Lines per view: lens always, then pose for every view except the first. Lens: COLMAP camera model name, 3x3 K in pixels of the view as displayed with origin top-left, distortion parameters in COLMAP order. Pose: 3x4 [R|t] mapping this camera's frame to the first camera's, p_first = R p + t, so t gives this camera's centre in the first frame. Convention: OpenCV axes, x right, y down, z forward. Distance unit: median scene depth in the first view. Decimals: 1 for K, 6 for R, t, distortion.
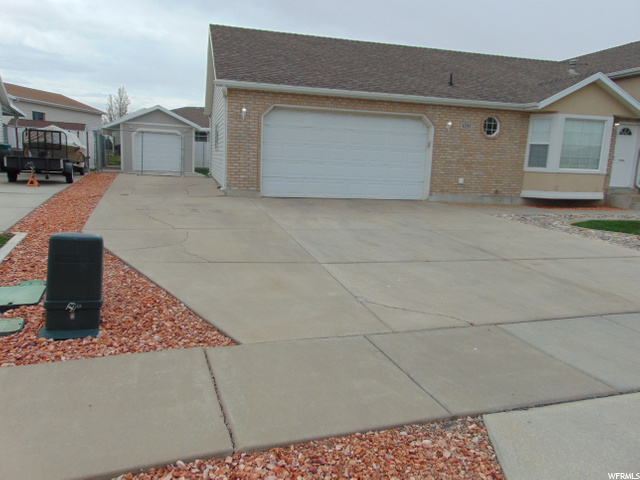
lens RADIAL K [[478.8, 0, 316.0], [0, 478.8, 239.4], [0, 0, 1]] dist [-0.023119, 0.053079]
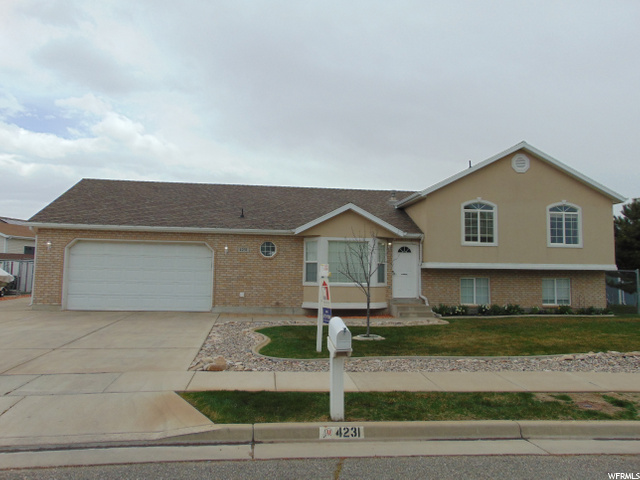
lens RADIAL K [[478.8, 0, 320.3], [0, 478.8, 240.5], [0, 0, 1]] dist [-0.023119, 0.053079]
pose [[0.991828, -0.033593, -0.123081, 0.646666], [0.001924, 0.968540, -0.248849, 0.042619], [0.127569, 0.246578, 0.960690, -0.146090]]
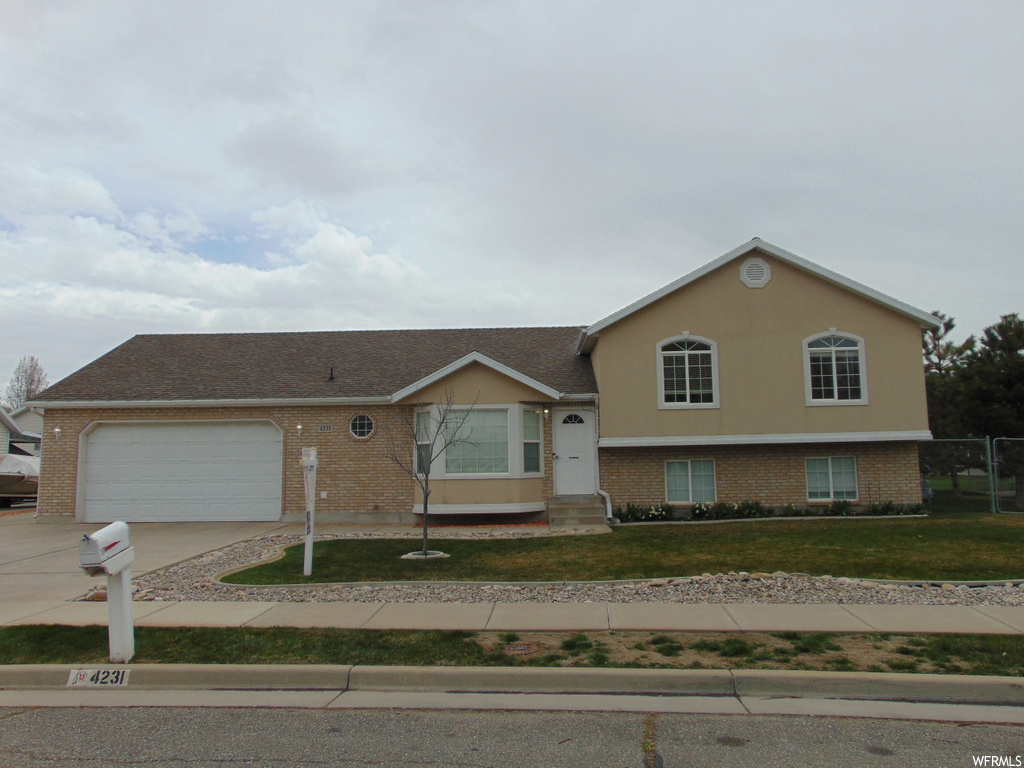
lens RADIAL K [[766.1, 0, 512.1], [0, 766.1, 389.4], [0, 0, 1]] dist [-0.023119, 0.053079]
pose [[0.958978, -0.079451, -0.272119, 0.967739], [0.002795, 0.962525, -0.271179, 0.054756], [0.283466, 0.259294, 0.923262, -0.136627]]
